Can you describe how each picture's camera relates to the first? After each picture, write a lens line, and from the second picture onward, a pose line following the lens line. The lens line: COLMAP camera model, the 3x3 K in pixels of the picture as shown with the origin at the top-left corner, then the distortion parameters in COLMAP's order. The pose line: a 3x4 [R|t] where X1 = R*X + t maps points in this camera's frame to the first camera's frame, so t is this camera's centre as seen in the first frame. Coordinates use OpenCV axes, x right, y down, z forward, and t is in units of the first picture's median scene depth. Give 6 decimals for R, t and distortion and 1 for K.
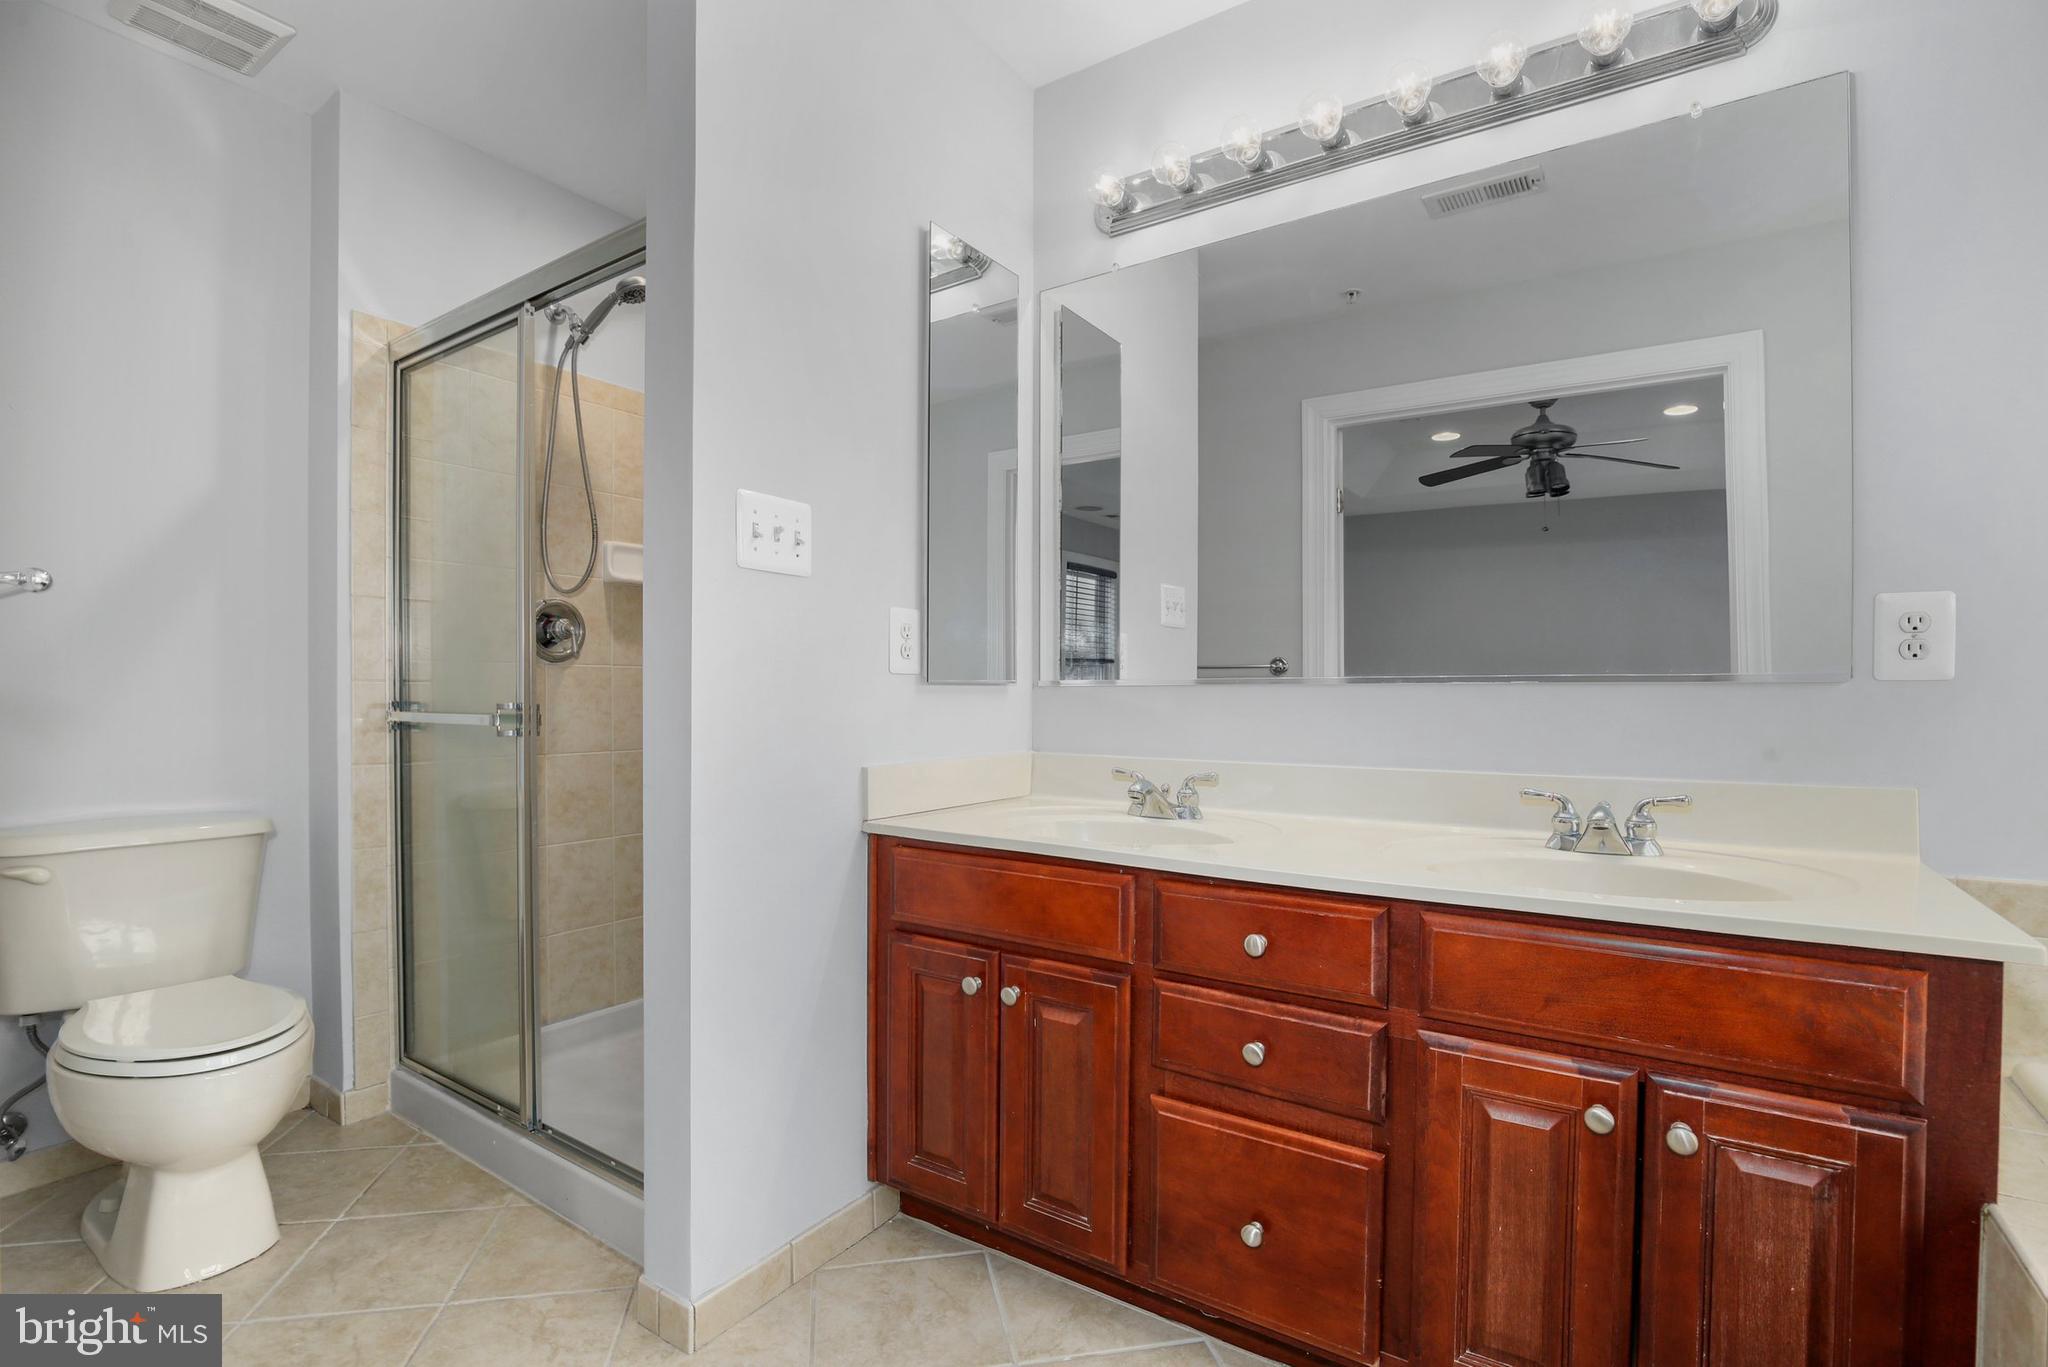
lens RADIAL K [[942.8, 0, 1039.4], [0, 942.8, 702.4], [0, 0, 1]] dist [-0.027269, 0.005081]
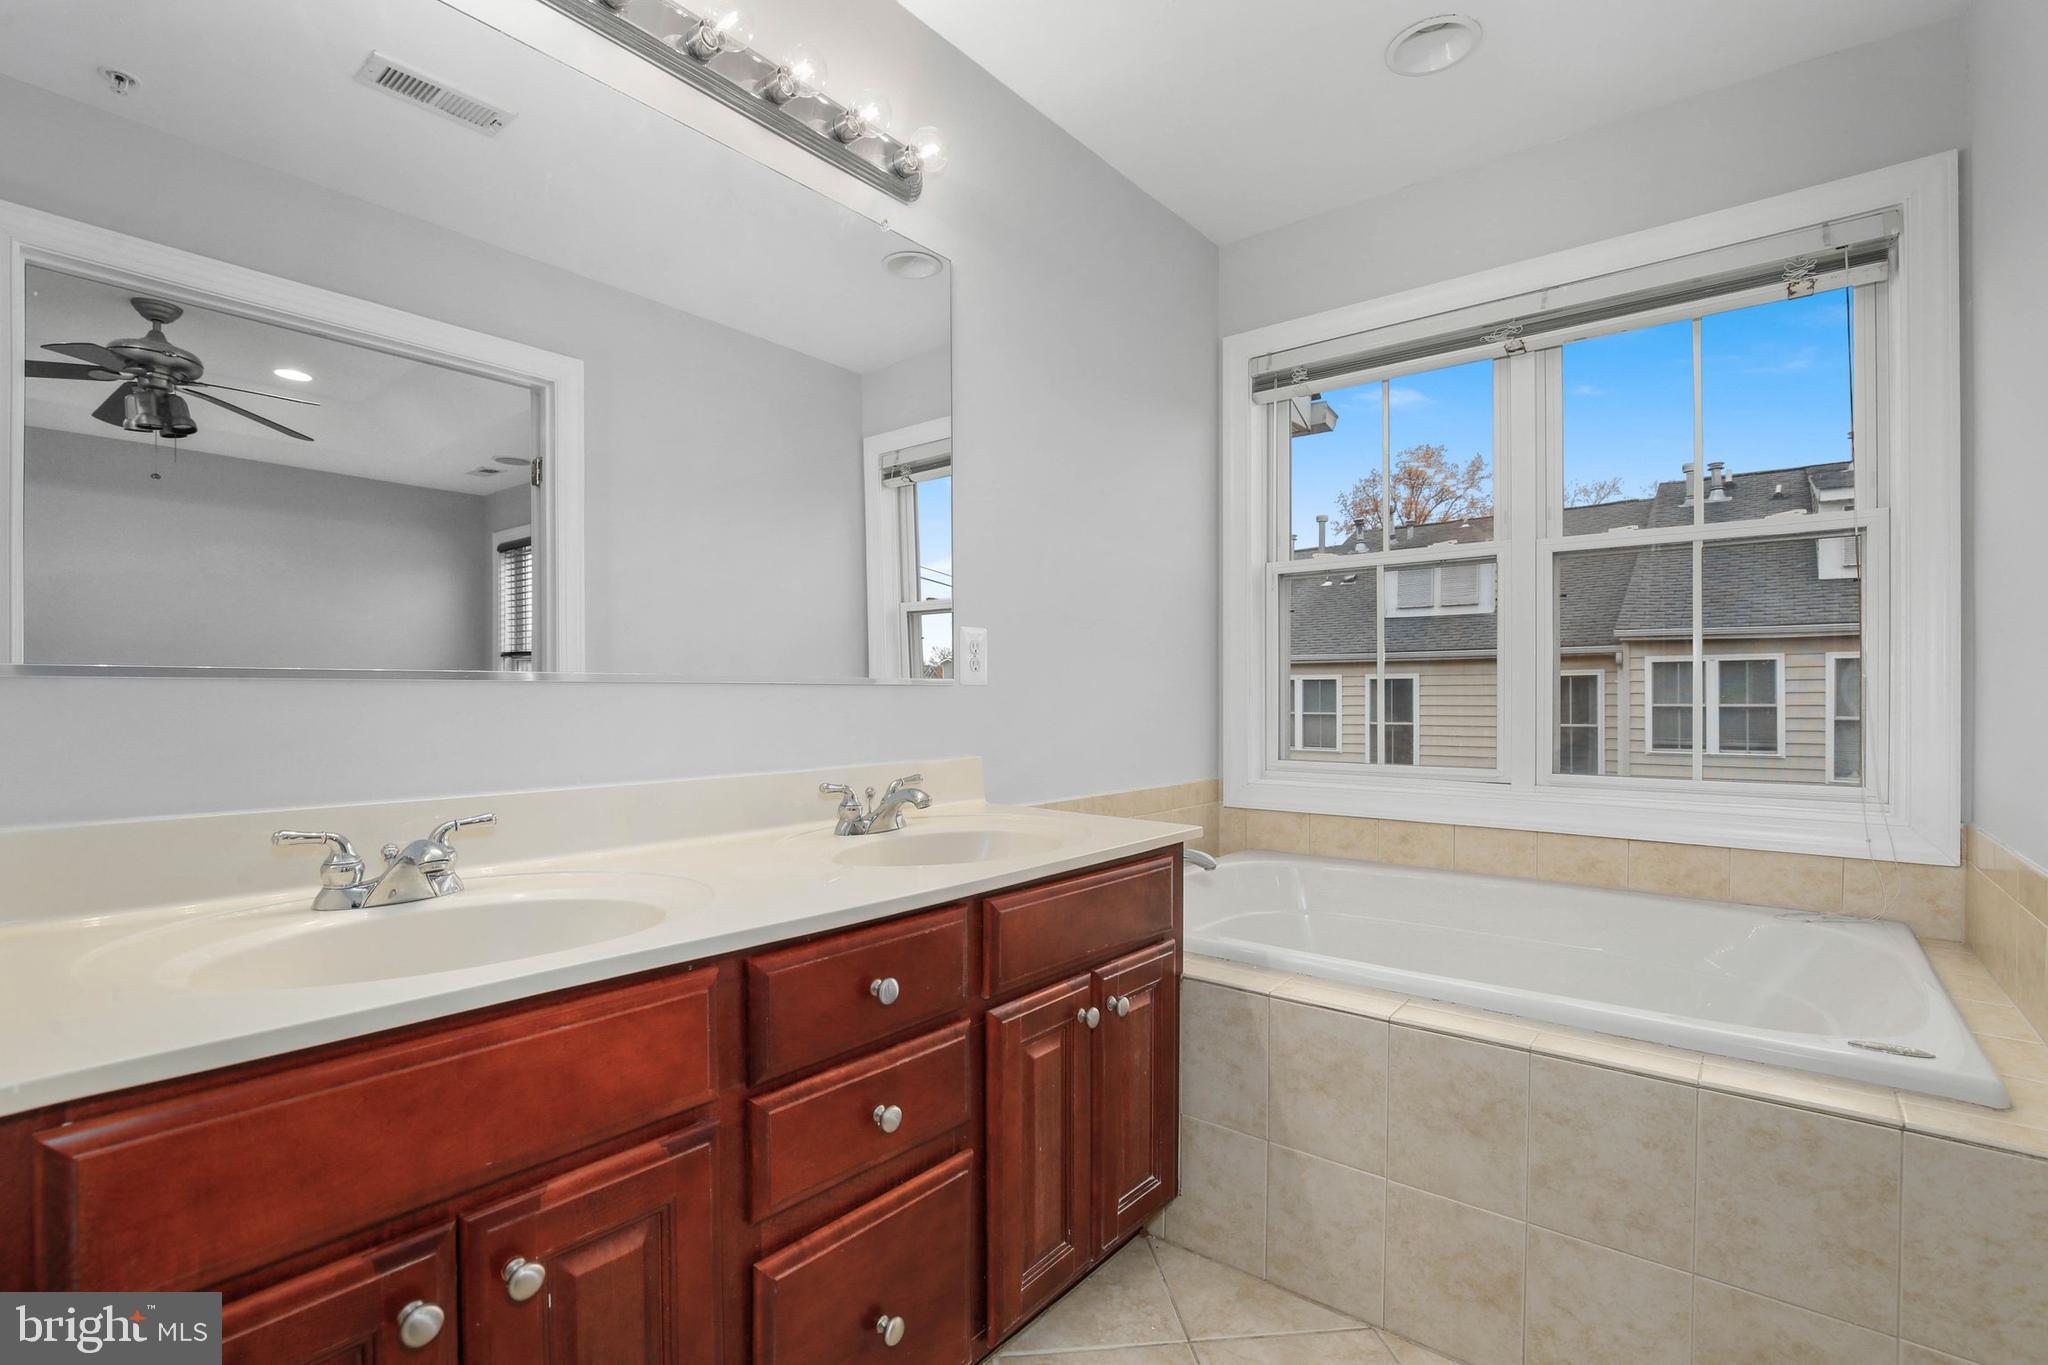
lens RADIAL K [[942.8, 0, 1014.2], [0, 942.8, 692.4], [0, 0, 1]] dist [-0.027269, 0.005081]
pose [[0.095266, -0.001138, 0.995451, -0.568710], [0.003458, 0.999994, 0.000812, -0.010652], [-0.995446, 0.003365, 0.095269, 0.758878]]
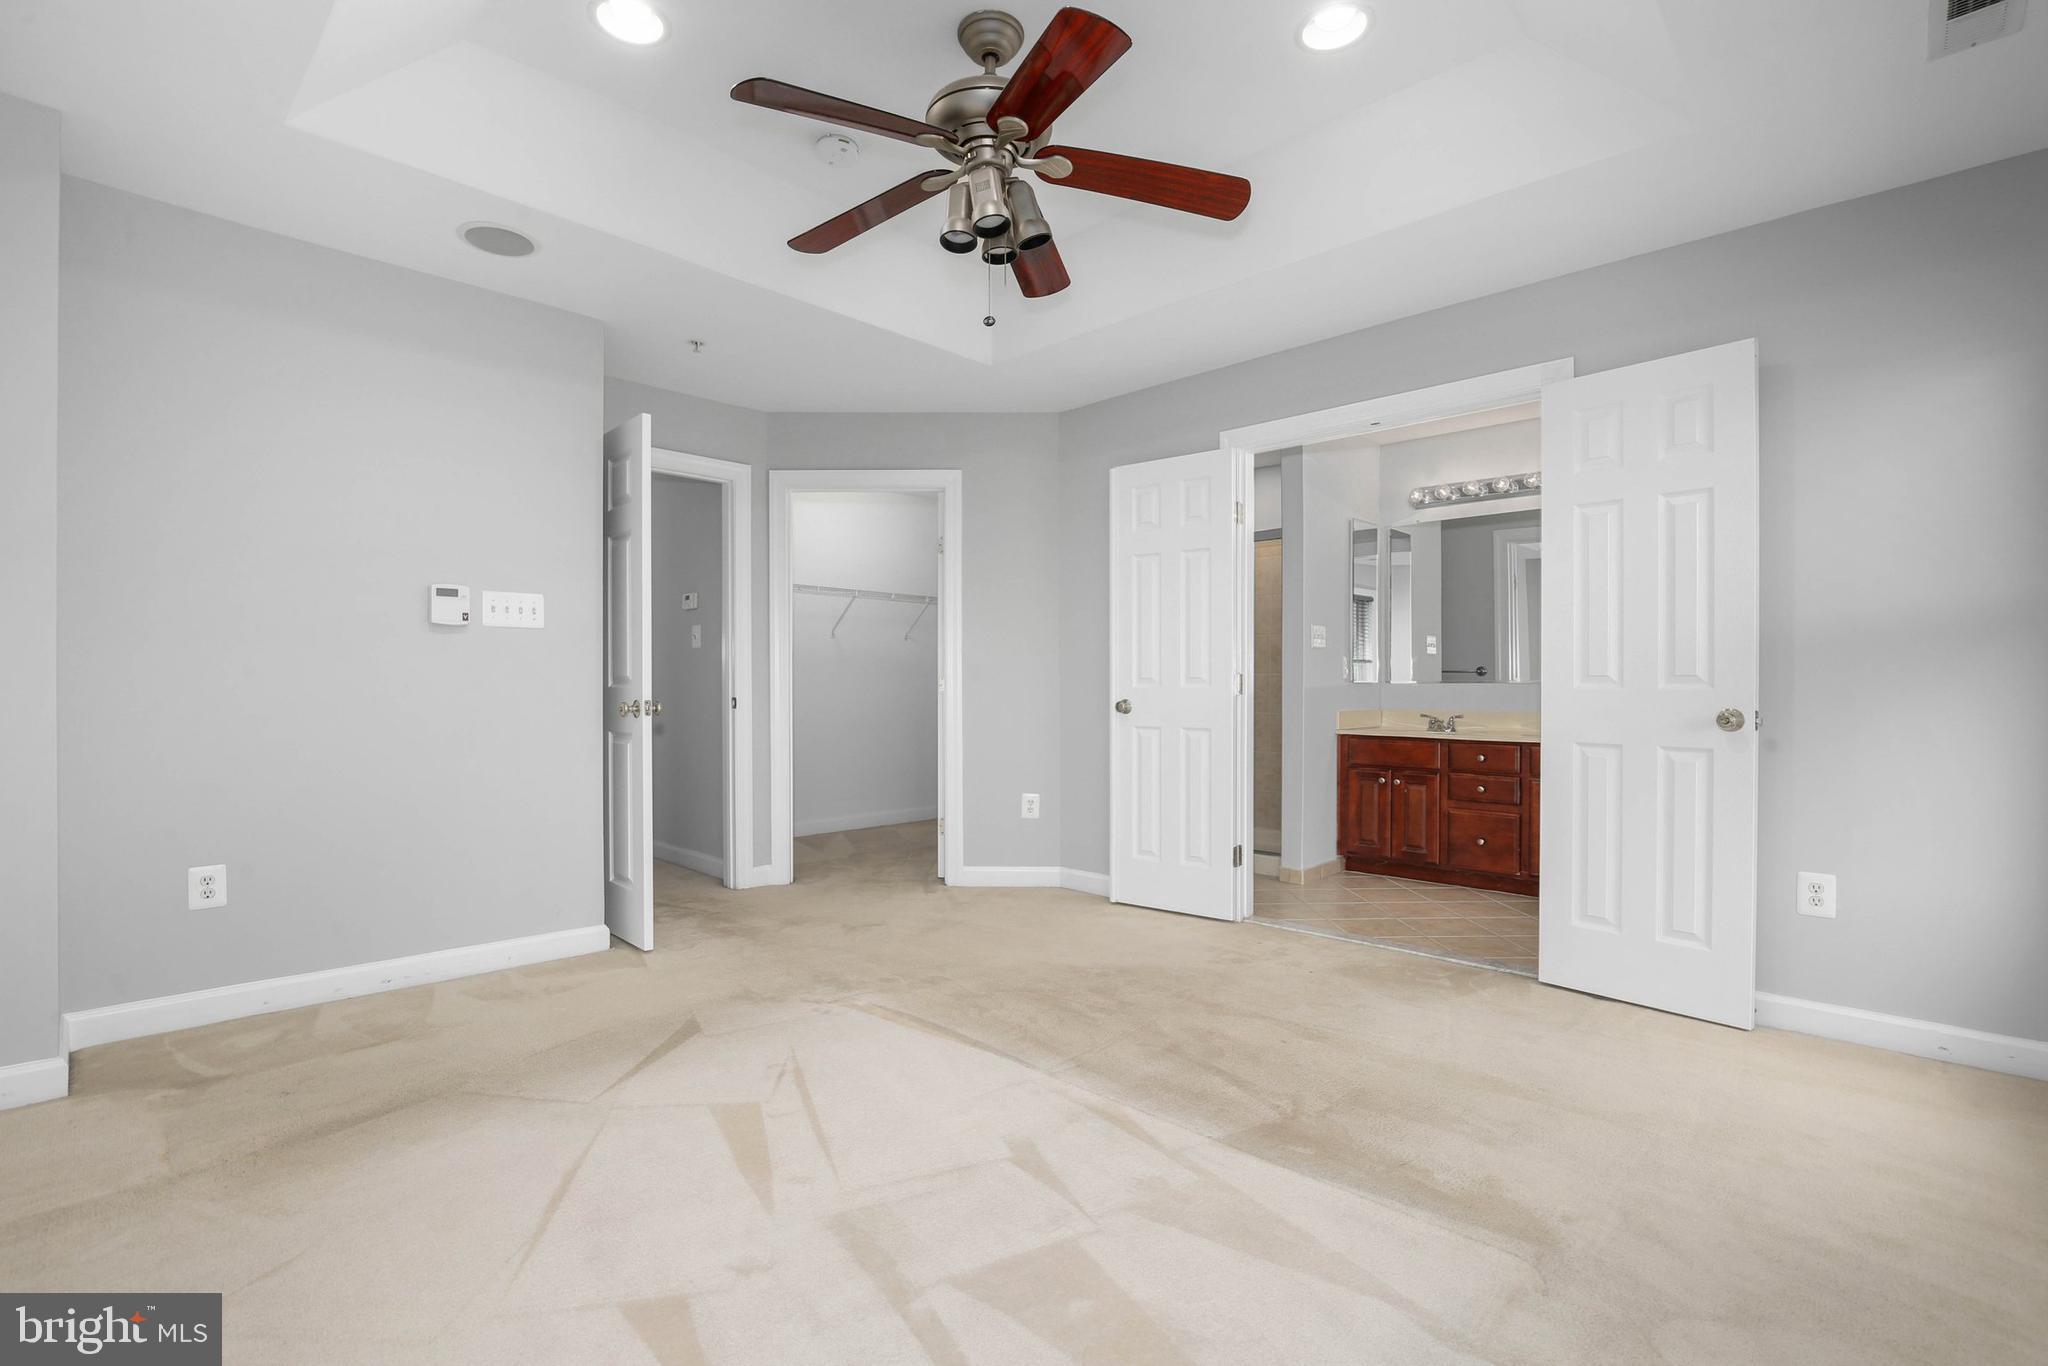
lens RADIAL K [[942.8, 0, 1020.2], [0, 942.8, 689.2], [0, 0, 1]] dist [-0.027269, 0.005081]
pose [[0.981714, -0.002820, -0.190341, -0.750632], [0.002613, 0.999996, -0.001337, -0.000643], [0.190344, 0.000815, 0.981717, -2.608980]]
